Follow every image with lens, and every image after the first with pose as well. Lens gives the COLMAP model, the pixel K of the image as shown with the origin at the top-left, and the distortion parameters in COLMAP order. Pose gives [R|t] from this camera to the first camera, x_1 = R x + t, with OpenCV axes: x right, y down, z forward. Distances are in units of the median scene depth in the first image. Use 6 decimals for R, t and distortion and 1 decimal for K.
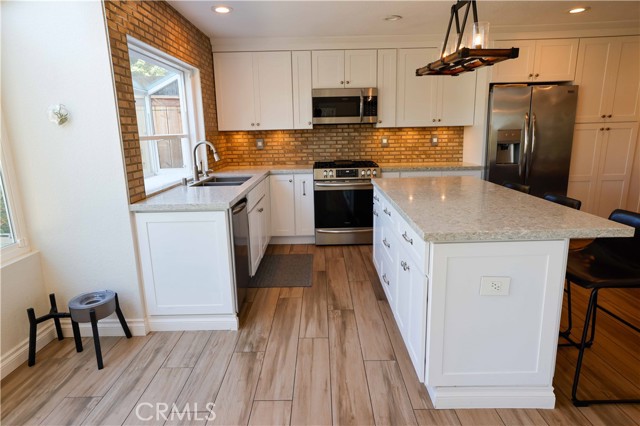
lens RADIAL K [[373.7, 0, 321.6], [0, 373.7, 209.7], [0, 0, 1]] dist [-0.011287, 0.016761]
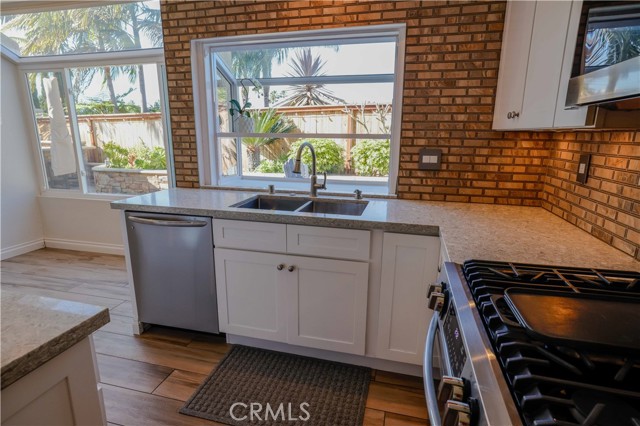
lens RADIAL K [[340.2, 0, 318.5], [0, 340.2, 211.6], [0, 0, 1]] dist [-0.017434, 0.007474]
pose [[-0.254259, 0.238241, -0.937333, 0.268814], [-0.205595, 0.933718, 0.293091, -0.221276], [0.945031, 0.267232, -0.188425, 1.018942]]
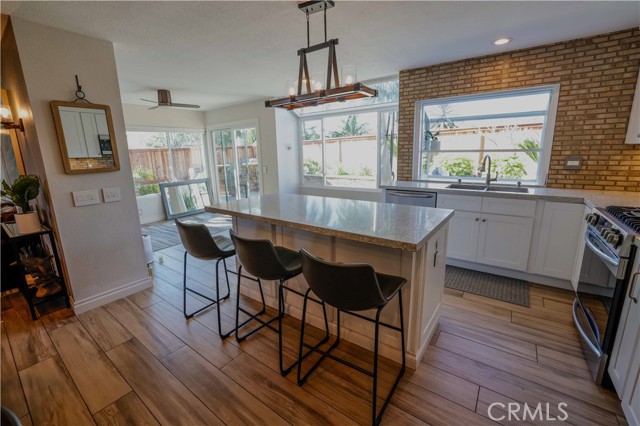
lens RADIAL K [[271.6, 0, 316.1], [0, 271.6, 207.8], [0, 0, 1]] dist [-0.038109, 0.011098]
pose [[-0.594975, 0.201167, -0.778162, 0.663950], [-0.131868, 0.930620, 0.341405, -0.215544], [0.792853, 0.305742, -0.527168, 0.928027]]
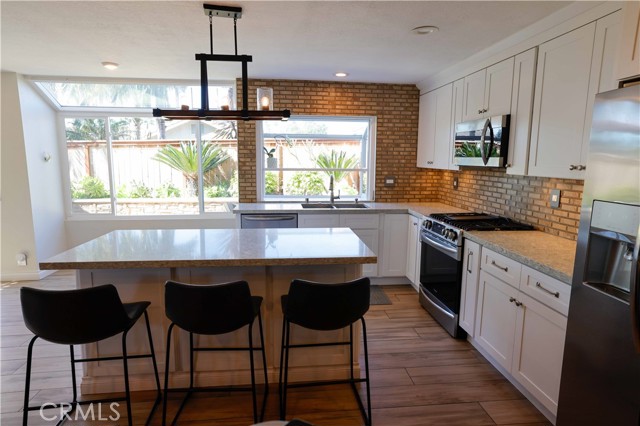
lens RADIAL K [[373.7, 0, 322.4], [0, 373.7, 210.3], [0, 0, 1]] dist [-0.011287, 0.016761]
pose [[0.114389, 0.163720, -0.979853, 0.866378], [-0.221784, 0.965642, 0.135454, -0.201531], [0.968363, 0.201821, 0.146769, 0.691593]]
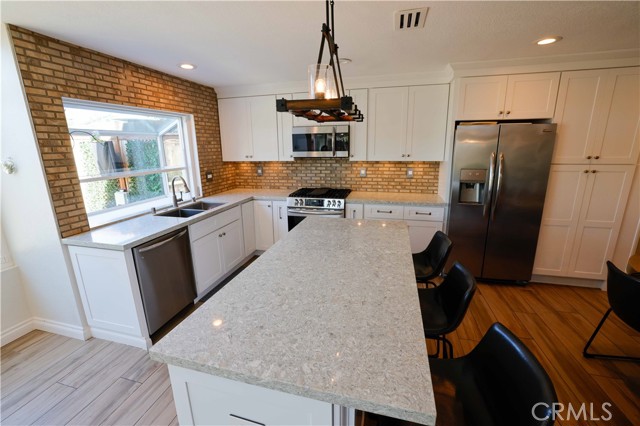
lens RADIAL K [[271.6, 0, 318.7], [0, 271.6, 209.8], [0, 0, 1]] dist [-0.038109, 0.011098]
pose [[0.966466, 0.065721, -0.248242, 0.306686], [-0.058946, 0.997660, 0.034638, -0.113368], [0.249937, -0.018843, 0.968079, 0.229313]]
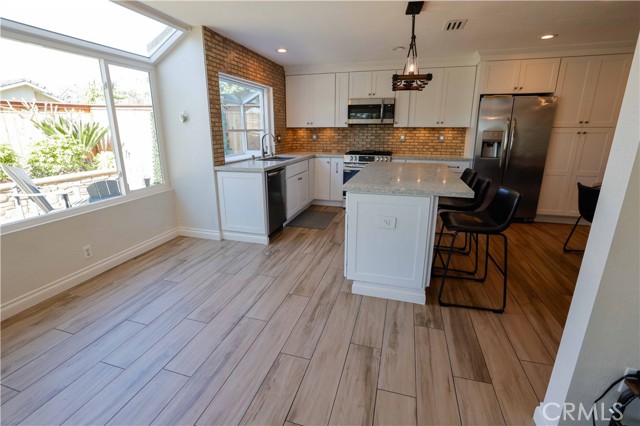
lens RADIAL K [[294.0, 0, 316.8], [0, 294.0, 207.5], [0, 0, 1]] dist [-0.035736, 0.008447]
pose [[0.957658, 0.090772, -0.273223, 0.226836], [-0.077264, 0.995214, 0.059822, 0.037560], [0.277346, -0.036178, 0.960089, -0.145197]]
